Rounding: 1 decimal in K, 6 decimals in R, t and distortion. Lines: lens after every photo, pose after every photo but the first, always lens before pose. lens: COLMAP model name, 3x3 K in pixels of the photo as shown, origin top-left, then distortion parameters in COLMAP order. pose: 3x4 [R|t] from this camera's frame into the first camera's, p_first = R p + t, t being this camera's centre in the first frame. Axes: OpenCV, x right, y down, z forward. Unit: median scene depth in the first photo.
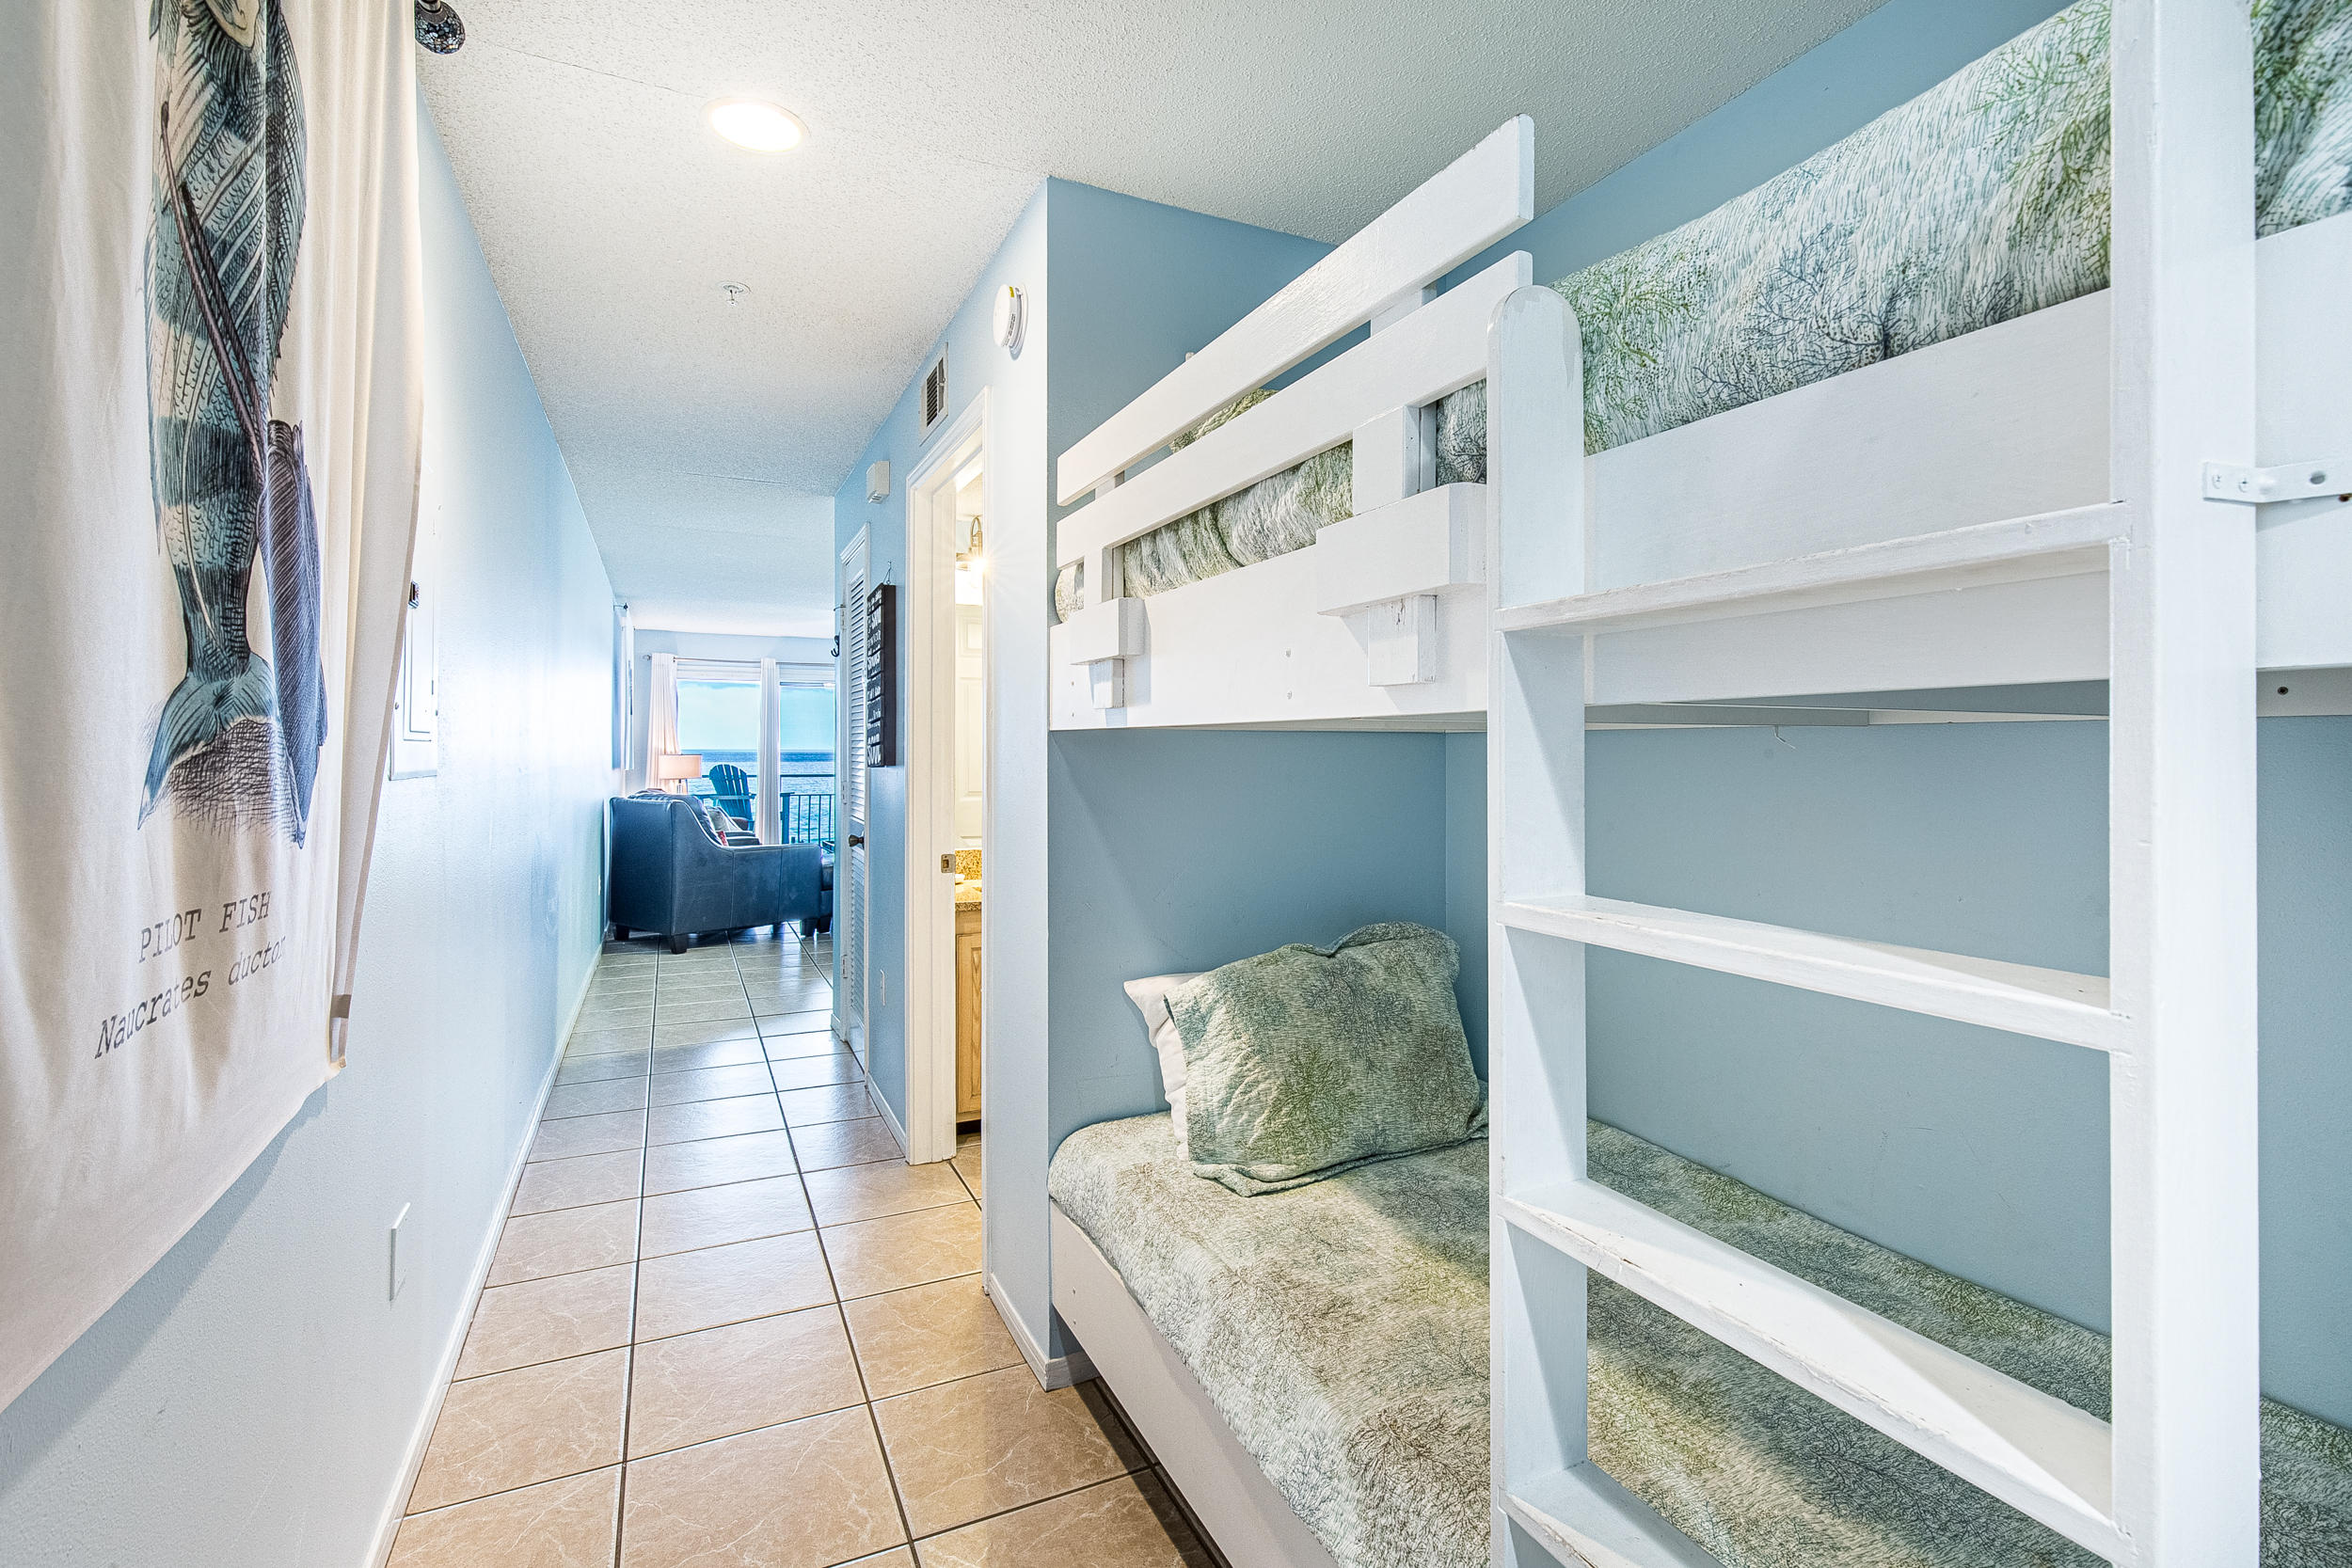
lens RADIAL K [[1084.5, 0, 1173.5], [0, 1084.5, 727.9], [0, 0, 1]] dist [0.001171, -0.000268]
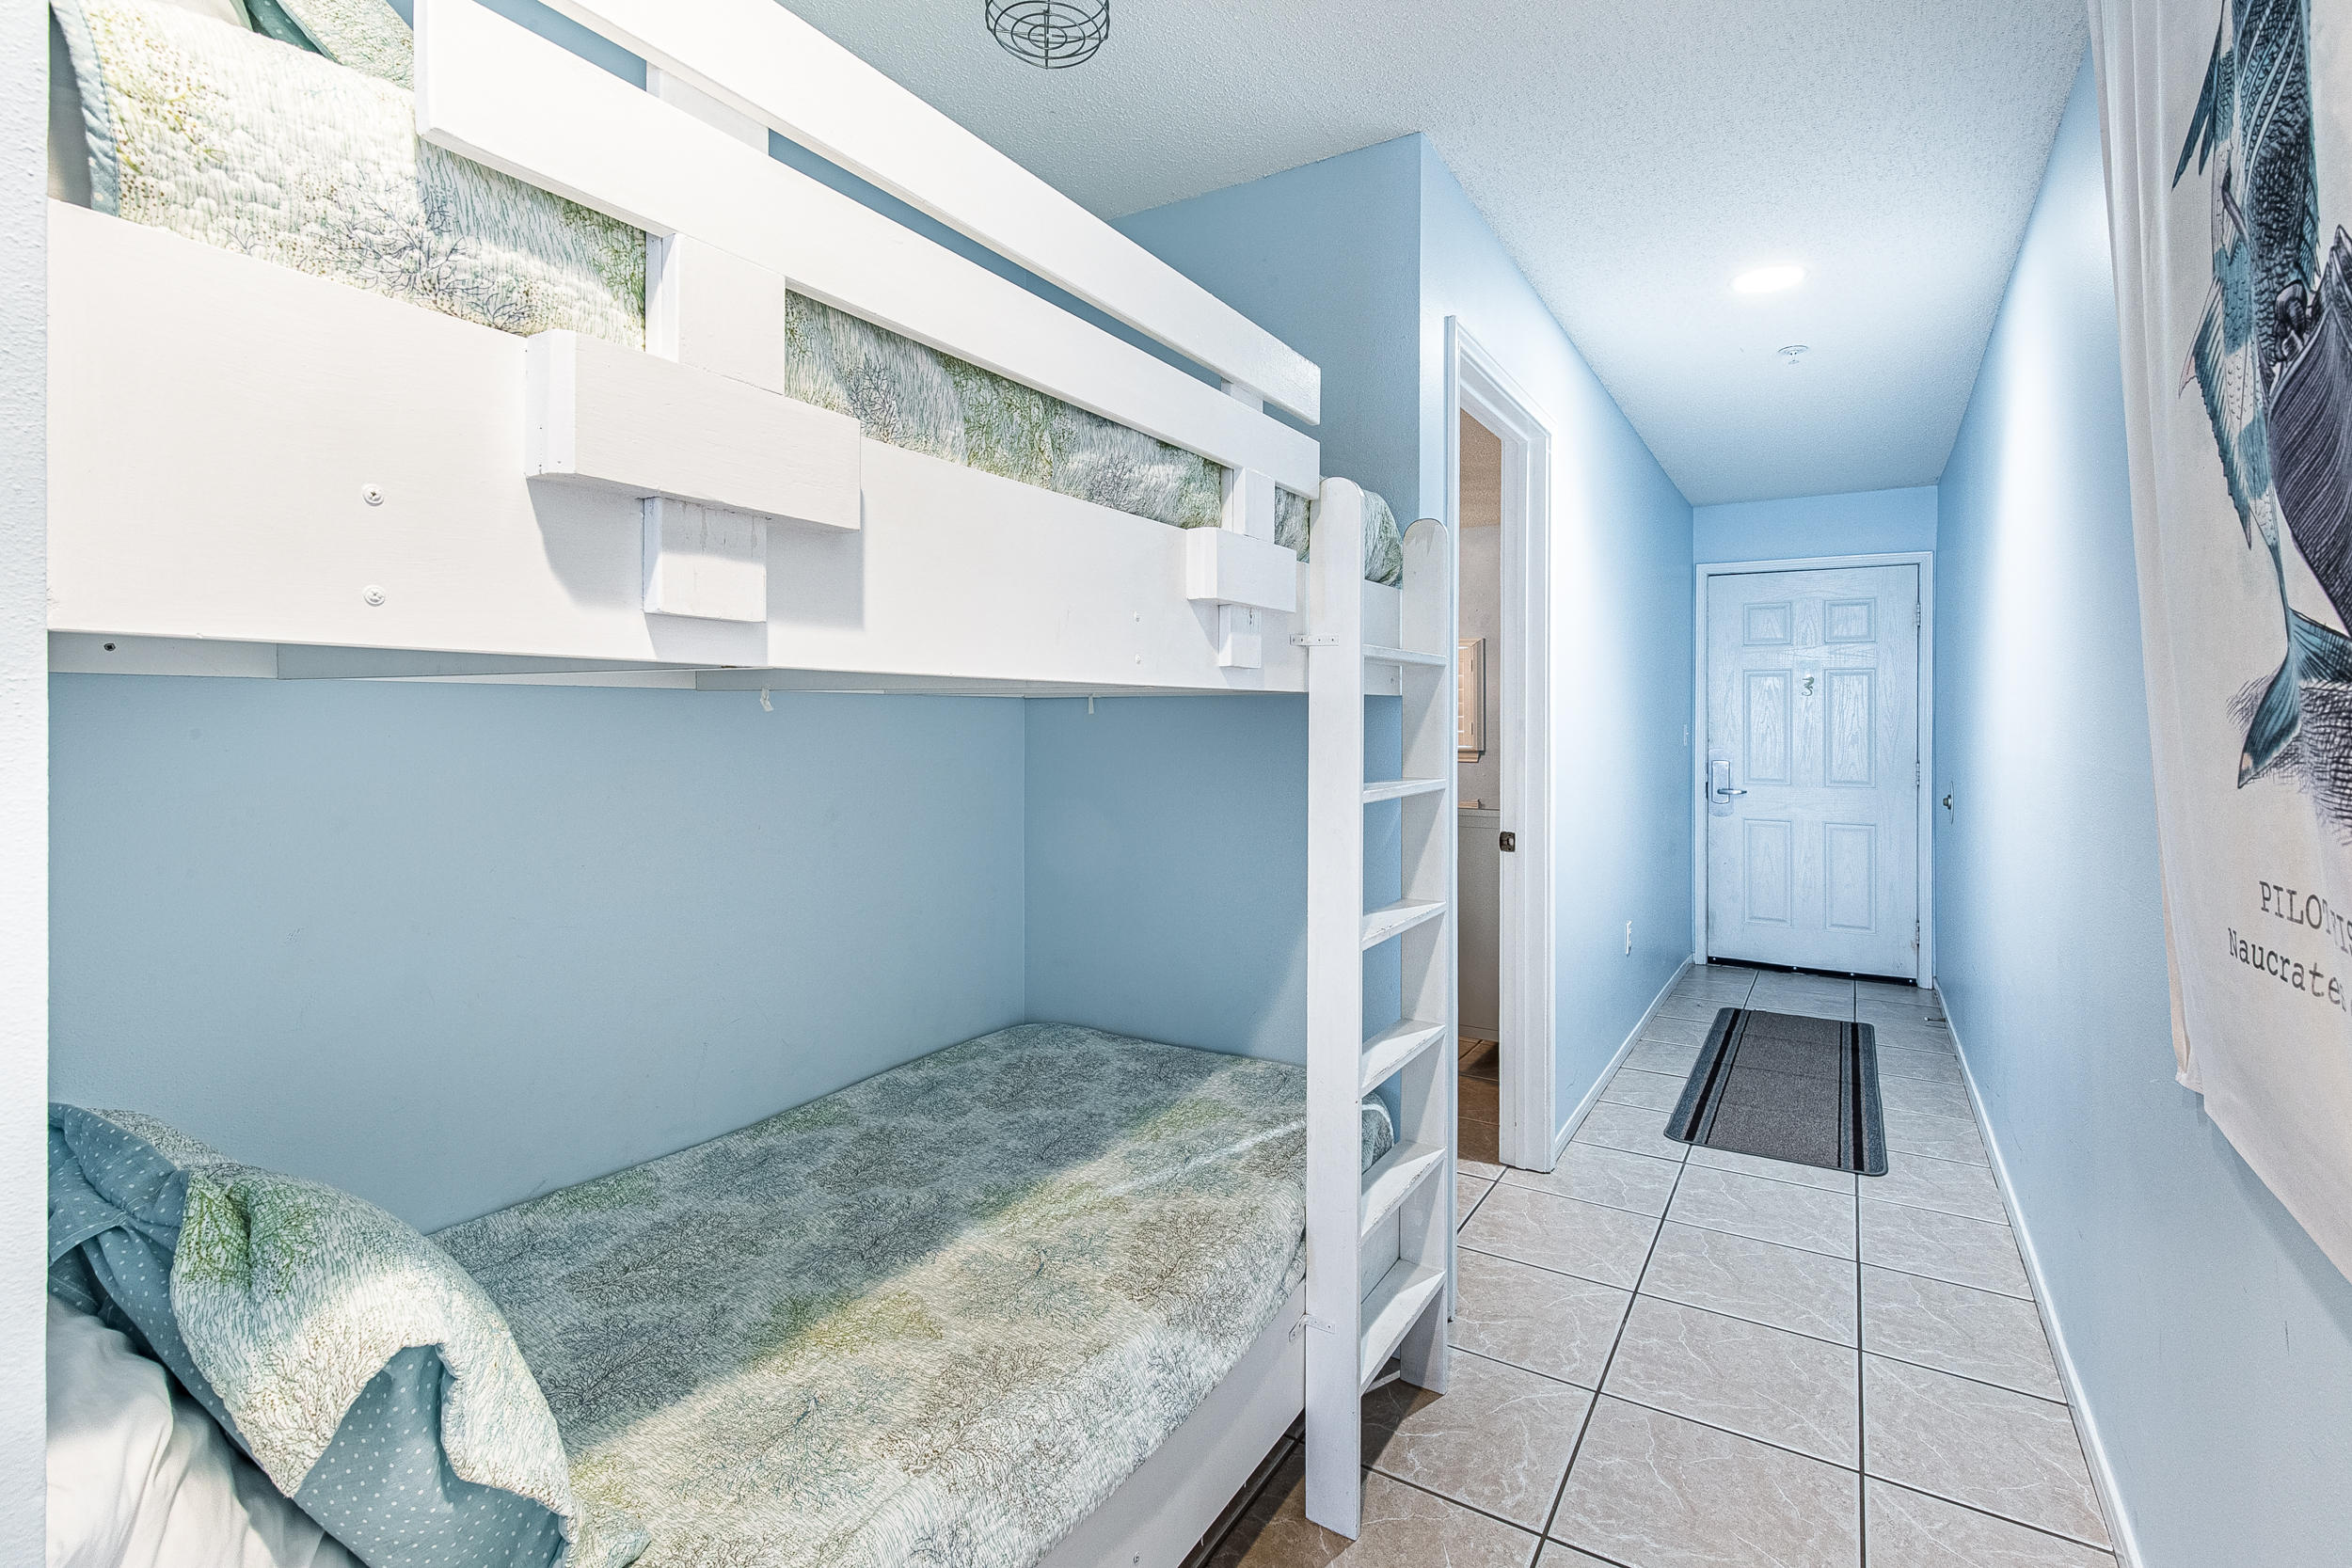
lens RADIAL K [[1097.3, 0, 1176.1], [0, 1097.3, 709.6], [0, 0, 1]] dist [0.005598, 0.000271]
pose [[-0.550523, 0.002800, 0.834816, -0.712350], [-0.015960, 0.999776, -0.013878, 0.026412], [-0.834668, -0.020963, -0.550355, 1.447245]]
